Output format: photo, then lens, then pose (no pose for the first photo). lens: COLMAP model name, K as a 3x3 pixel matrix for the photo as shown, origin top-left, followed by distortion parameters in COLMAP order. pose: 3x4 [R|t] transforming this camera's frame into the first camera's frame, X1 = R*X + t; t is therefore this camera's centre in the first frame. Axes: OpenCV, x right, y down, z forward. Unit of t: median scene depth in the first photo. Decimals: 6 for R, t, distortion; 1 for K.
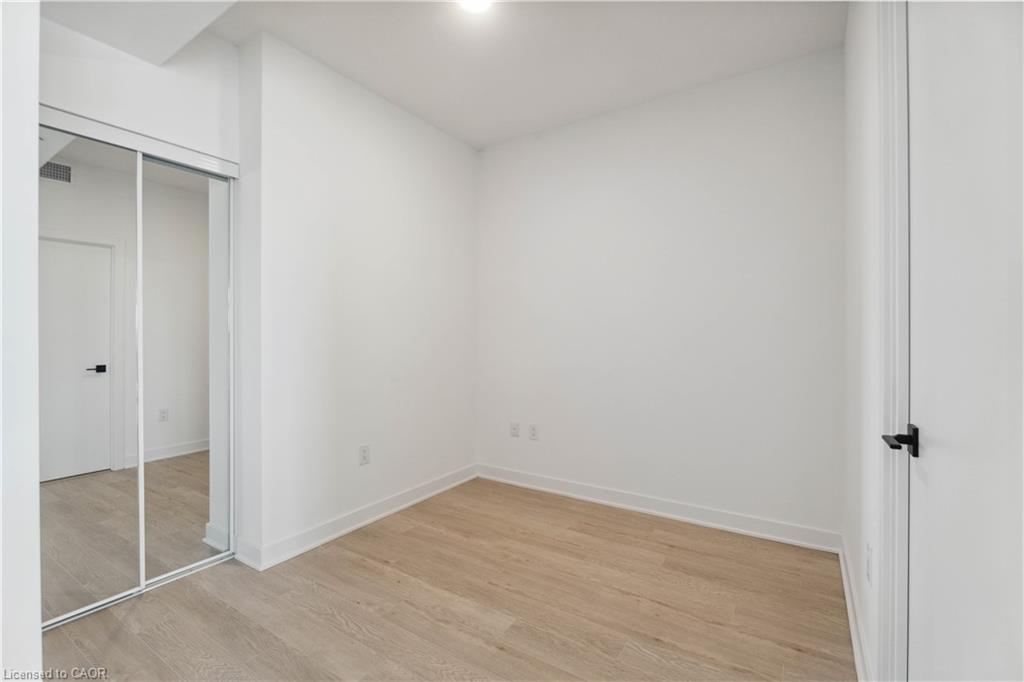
lens RADIAL K [[447.8, 0, 516.4], [0, 447.8, 339.3], [0, 0, 1]] dist [-0.013618, -0.000049]
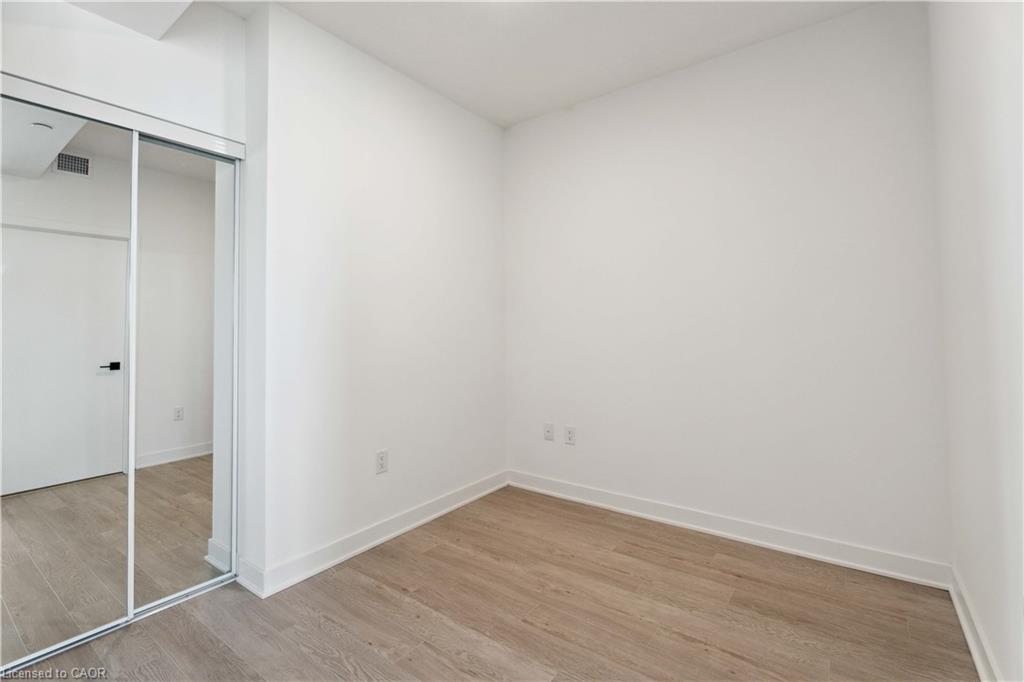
lens RADIAL K [[462.3, 0, 515.3], [0, 462.3, 330.5], [0, 0, 1]] dist [-0.000908, -0.000145]
pose [[0.997809, -0.009412, -0.065481, -0.012418], [0.009232, 0.999953, -0.003047, -0.000349], [0.065506, 0.002436, 0.997849, 0.109788]]
